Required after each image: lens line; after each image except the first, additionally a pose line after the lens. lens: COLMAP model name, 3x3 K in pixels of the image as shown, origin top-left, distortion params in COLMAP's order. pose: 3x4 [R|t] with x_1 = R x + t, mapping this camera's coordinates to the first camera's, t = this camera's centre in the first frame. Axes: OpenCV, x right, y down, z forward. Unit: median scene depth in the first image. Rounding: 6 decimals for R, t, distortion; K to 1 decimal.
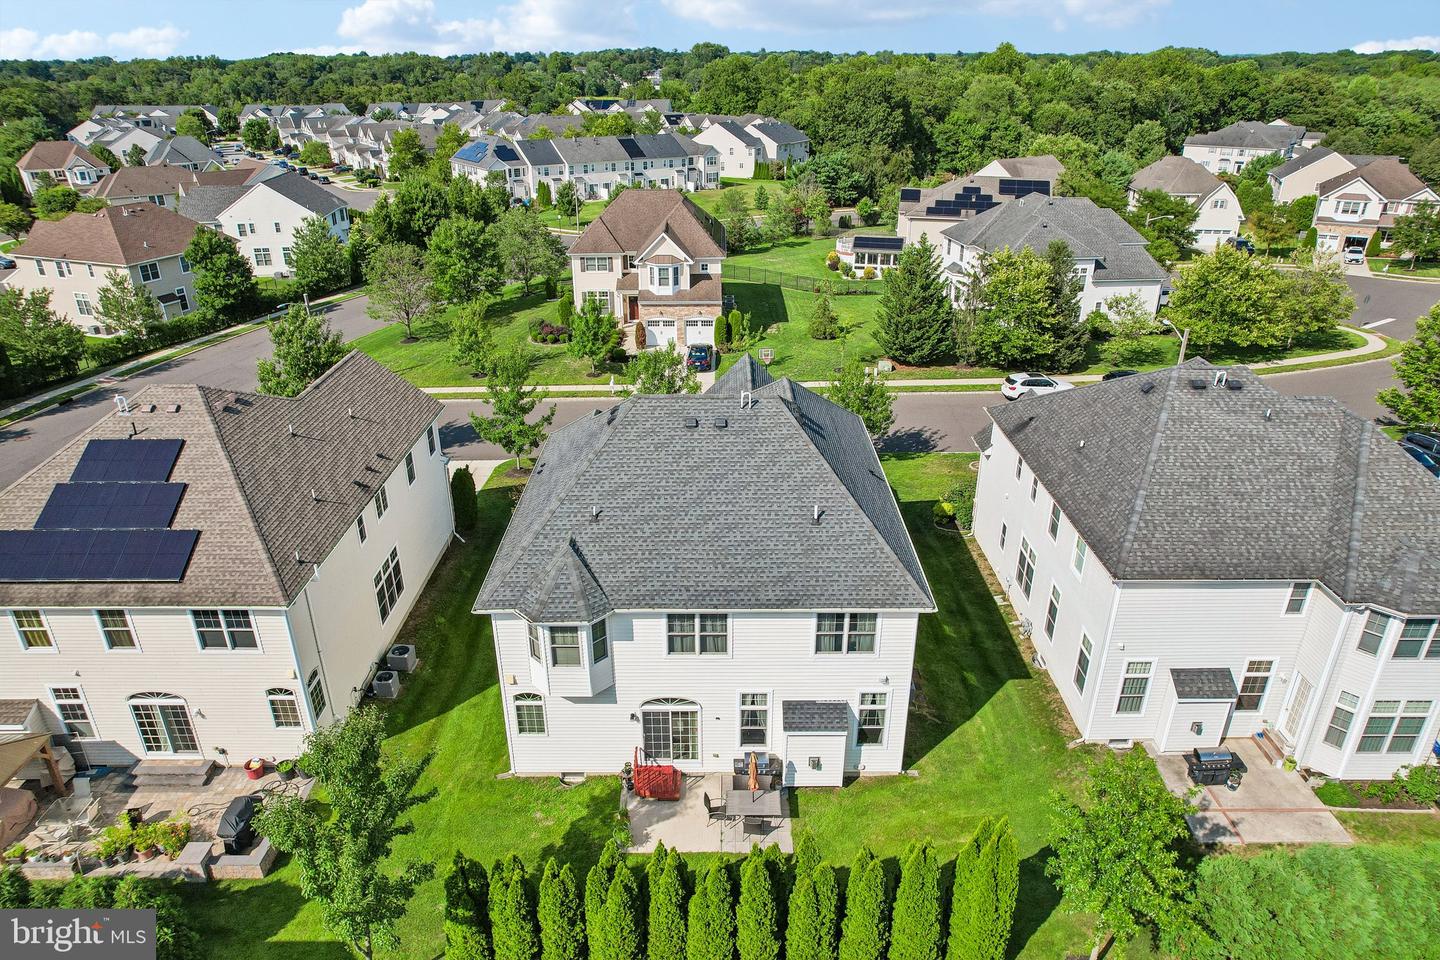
lens RADIAL K [[908.4, 0, 729.4], [0, 908.4, 486.4], [0, 0, 1]] dist [-0.056984, 0.045098]
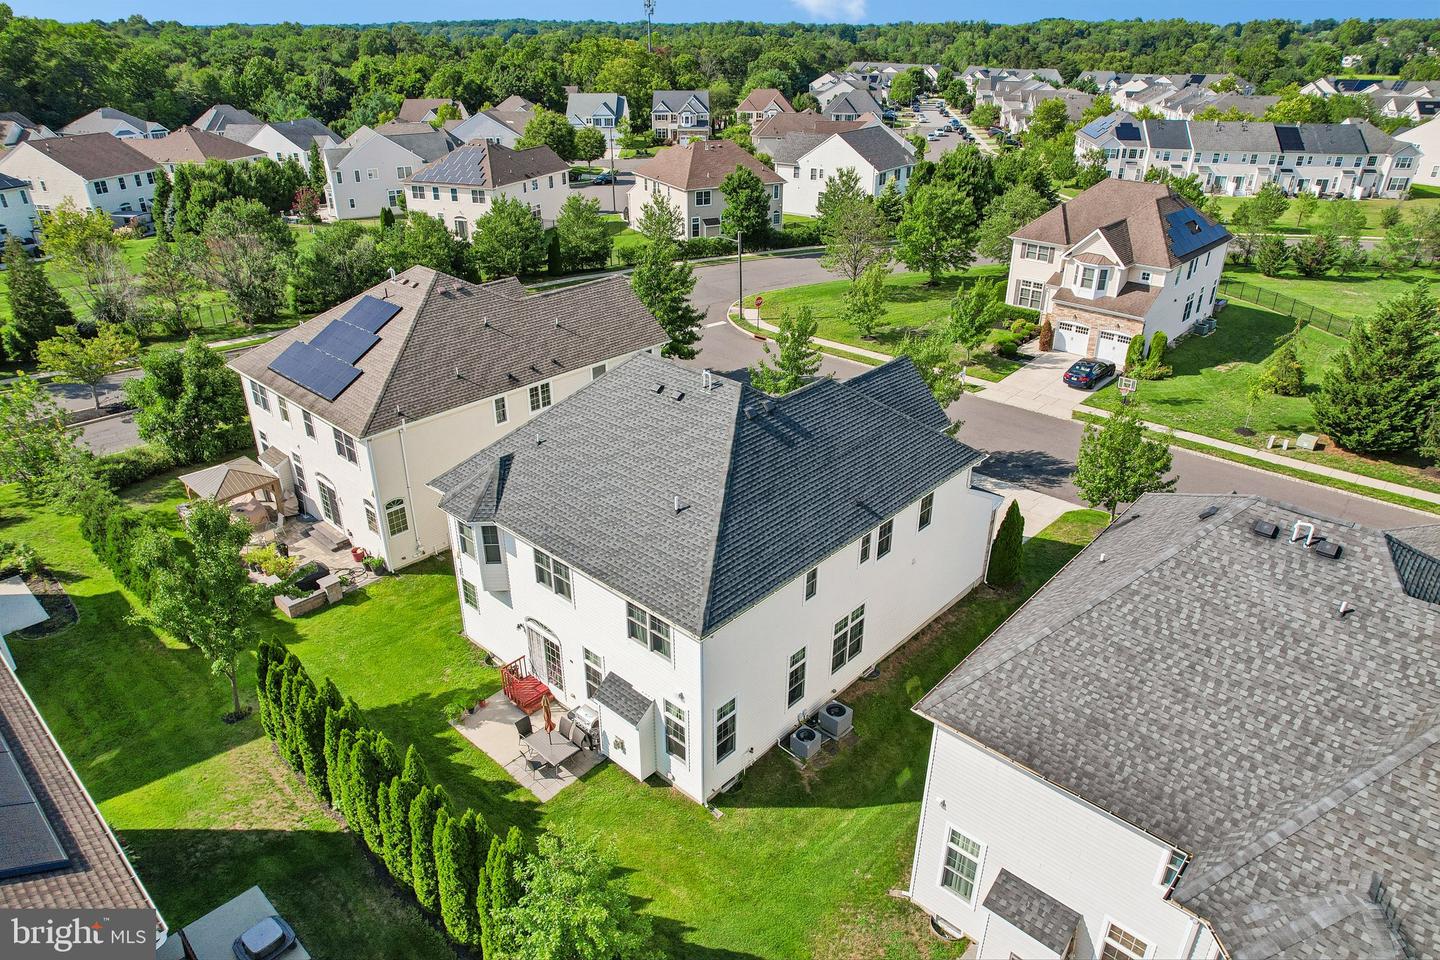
lens RADIAL K [[908.4, 0, 719.2], [0, 908.4, 486.0], [0, 0, 1]] dist [-0.056984, 0.045098]
pose [[0.740659, 0.313238, -0.594396, 0.244299], [-0.295121, 0.946435, 0.131016, -0.045252], [0.603596, 0.078380, 0.793428, 0.091722]]
